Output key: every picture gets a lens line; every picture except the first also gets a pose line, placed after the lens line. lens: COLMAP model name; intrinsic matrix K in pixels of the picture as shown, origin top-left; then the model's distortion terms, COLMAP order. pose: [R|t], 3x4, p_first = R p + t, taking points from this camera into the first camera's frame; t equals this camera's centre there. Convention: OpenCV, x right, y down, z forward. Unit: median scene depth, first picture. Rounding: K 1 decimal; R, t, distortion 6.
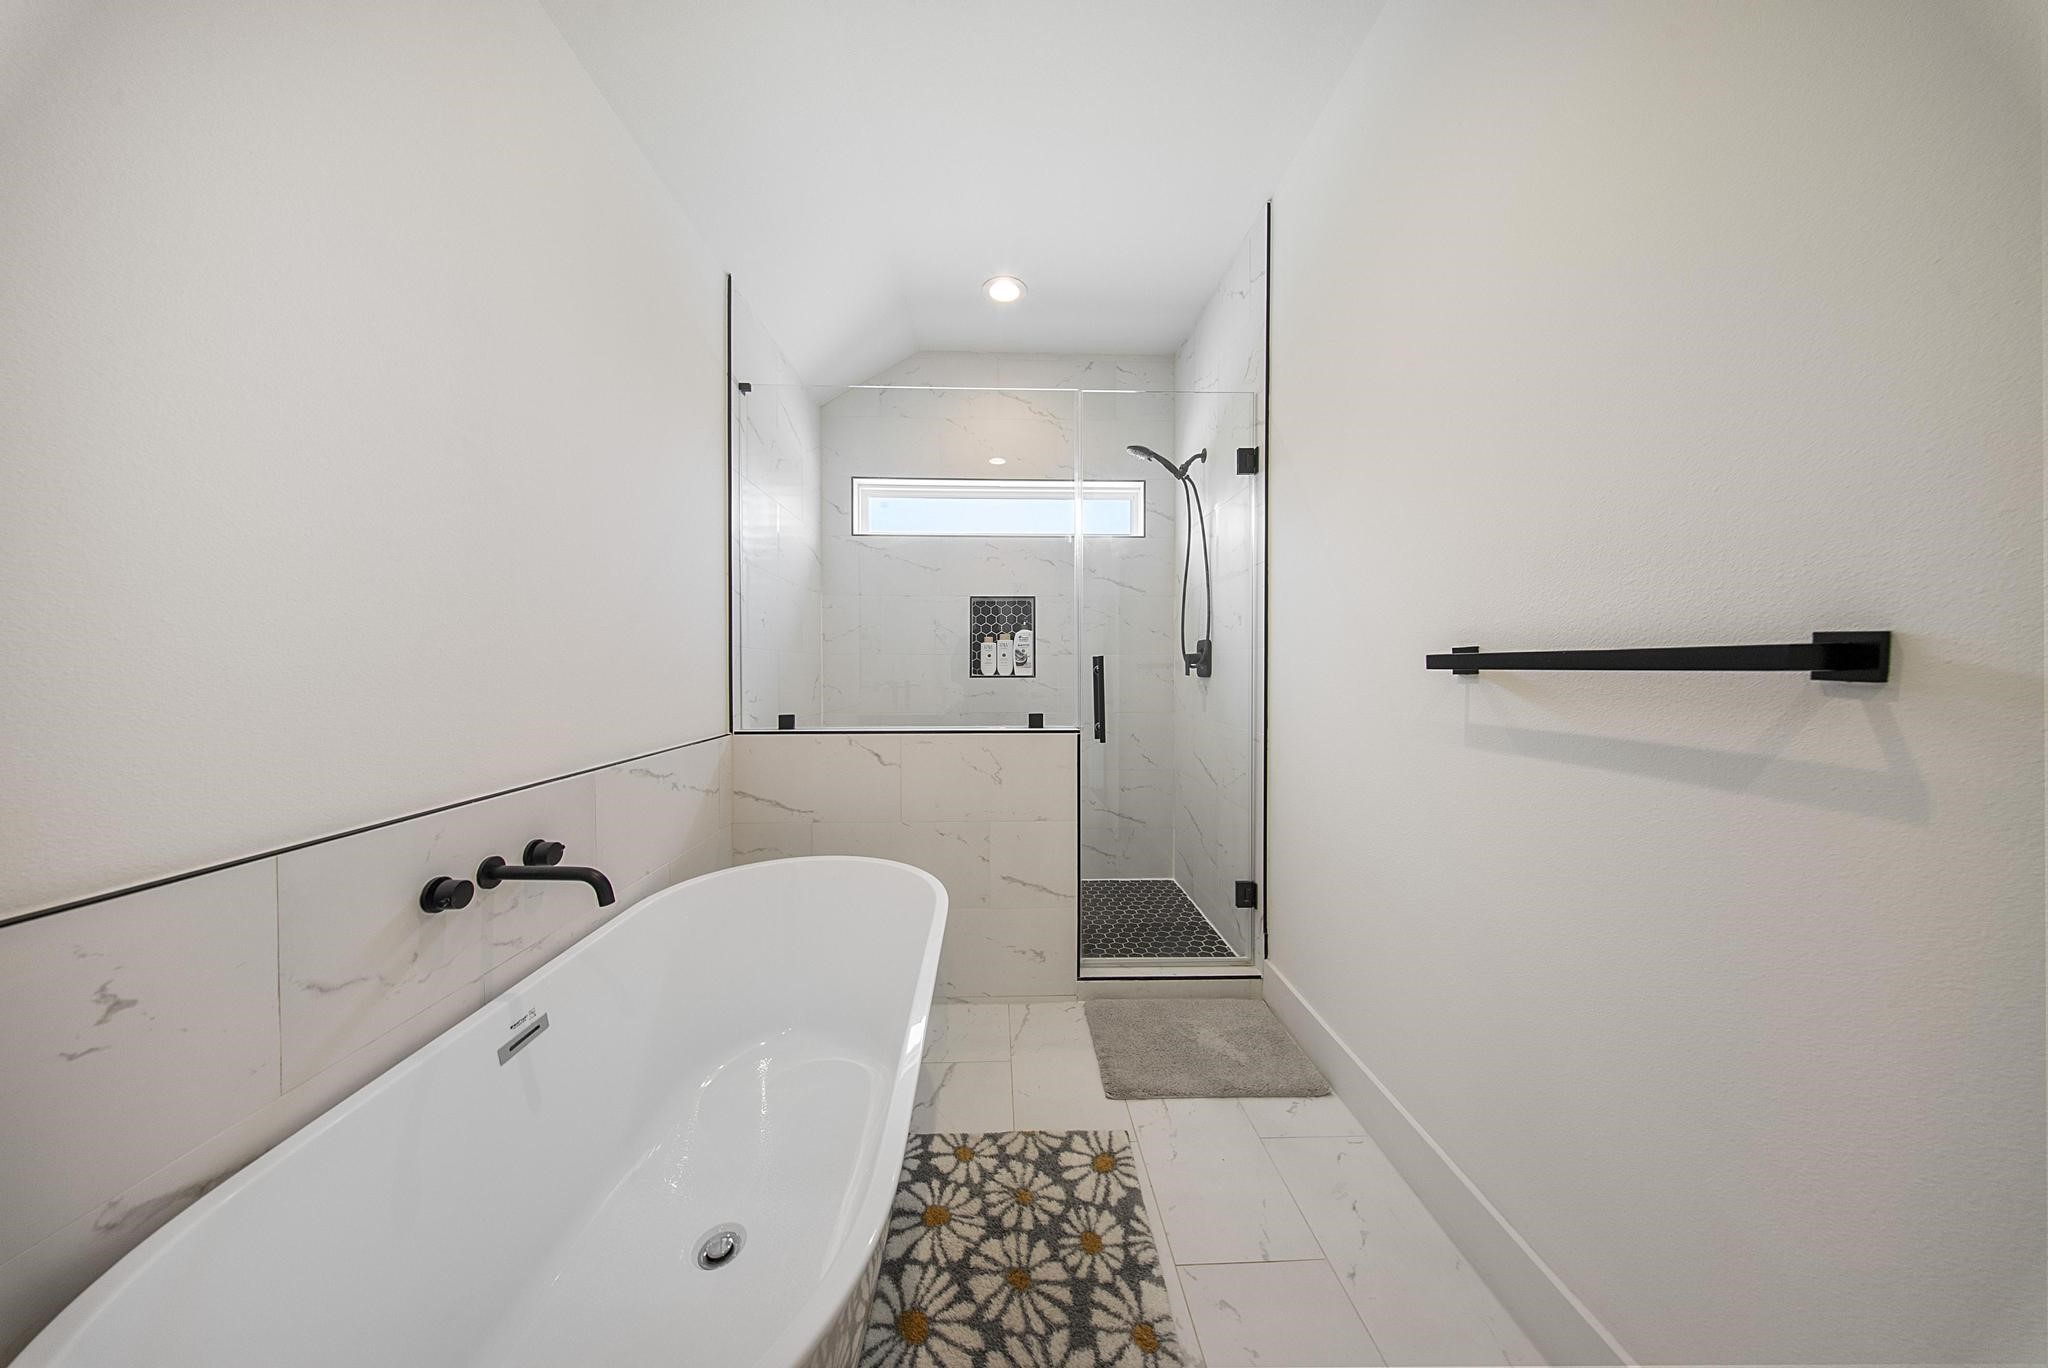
lens RADIAL K [[606.9, 0, 1019.0], [0, 606.9, 665.5], [0, 0, 1]] dist [0.000860, -0.000433]
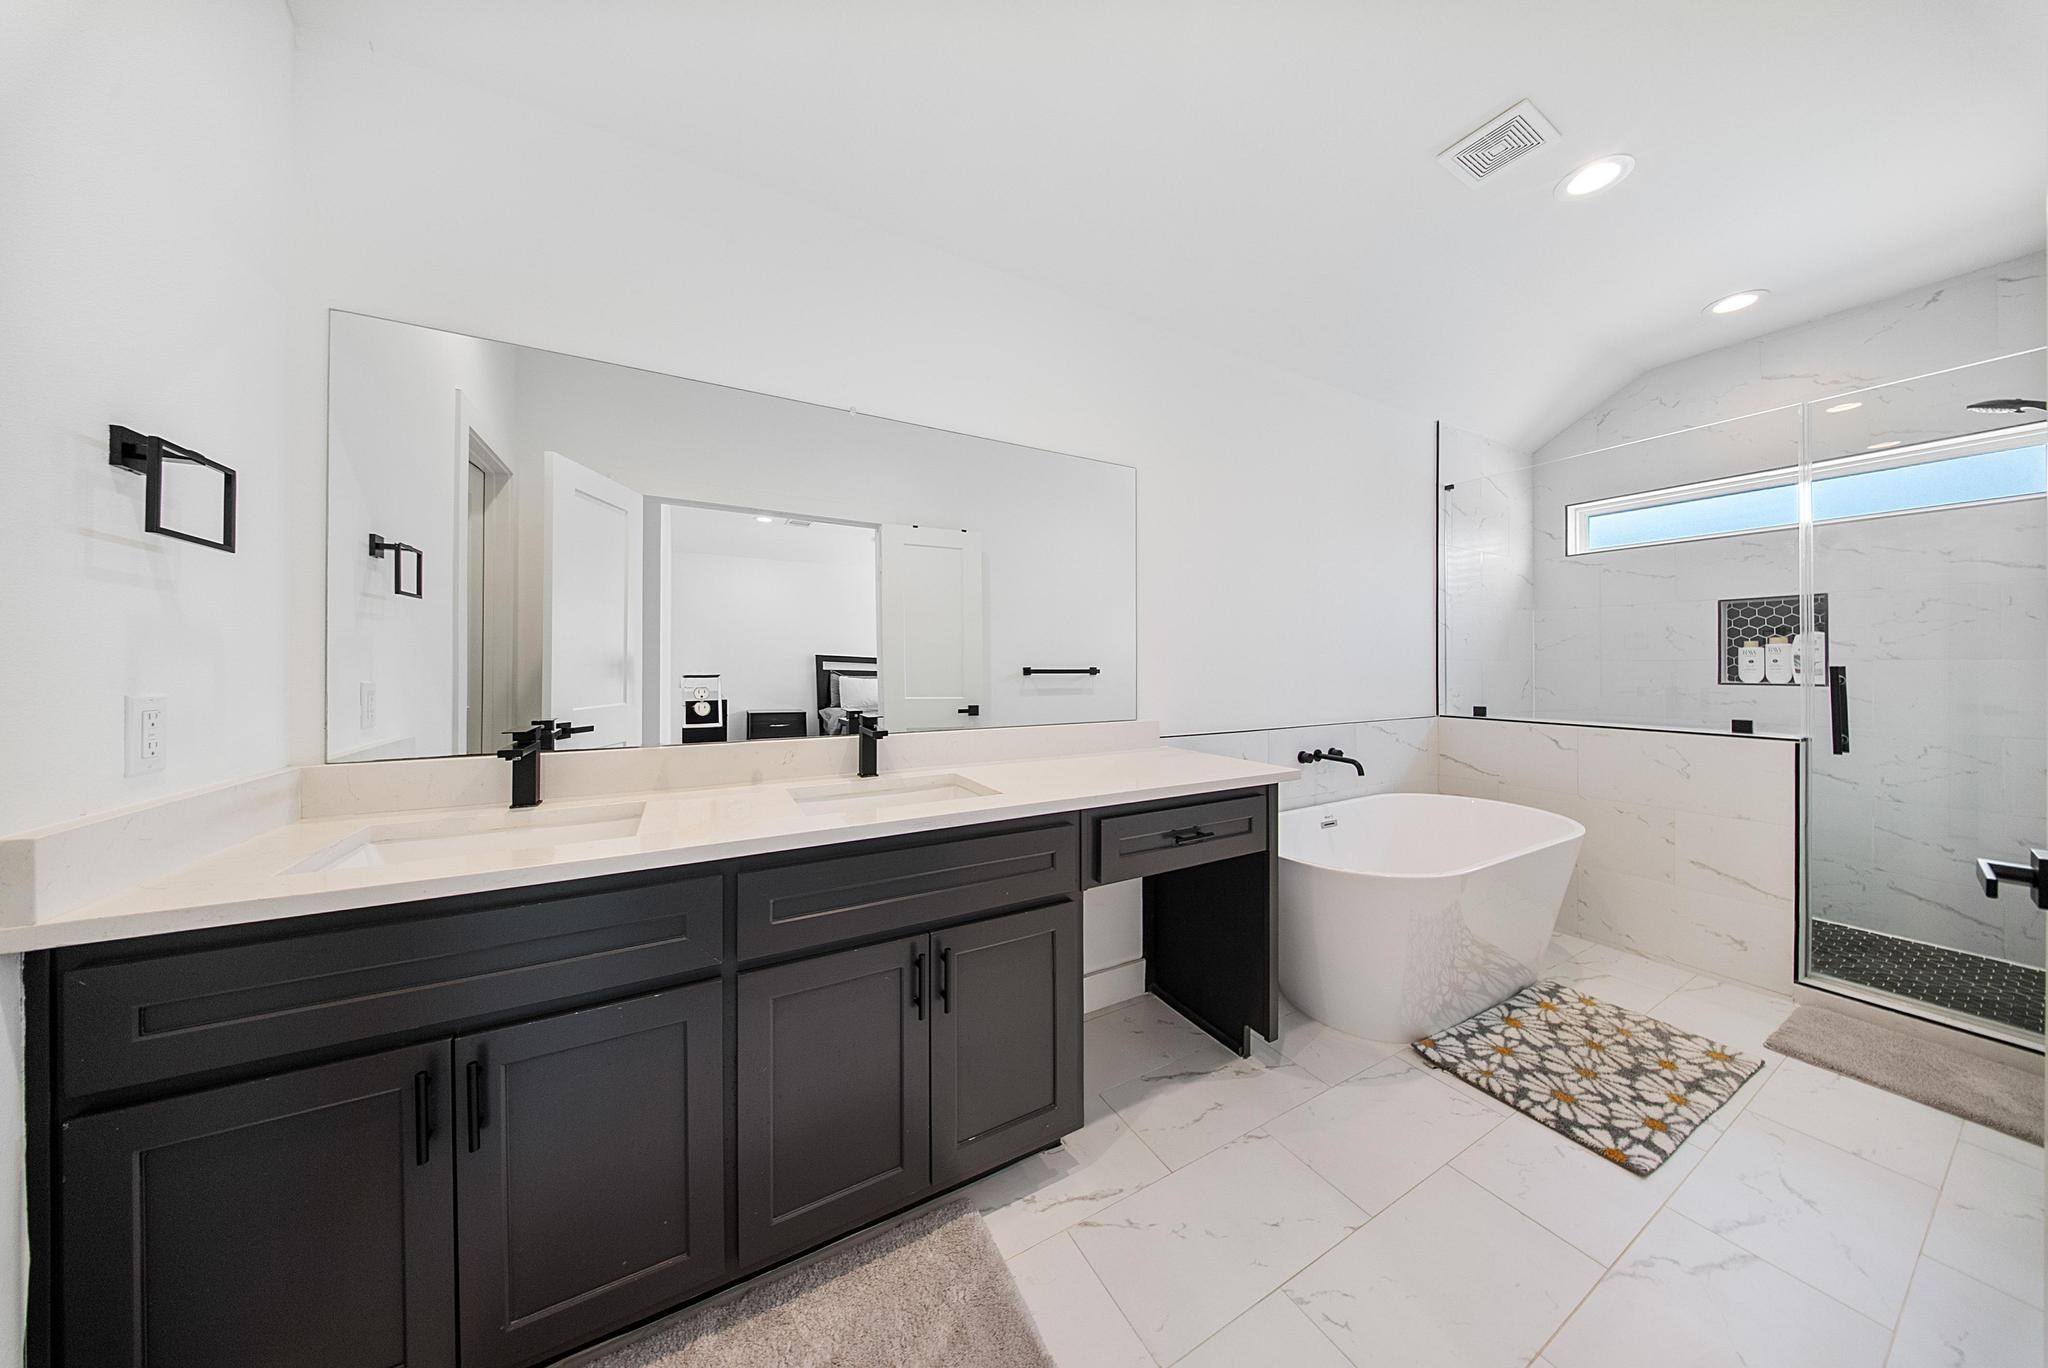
lens RADIAL K [[606.9, 0, 1022.6], [0, 606.9, 668.5], [0, 0, 1]] dist [0.000860, -0.000433]
pose [[0.448311, 0.007339, -0.893848, 0.429394], [0.001276, 0.999960, 0.008850, -0.023016], [0.893877, -0.005109, 0.448284, -0.631893]]
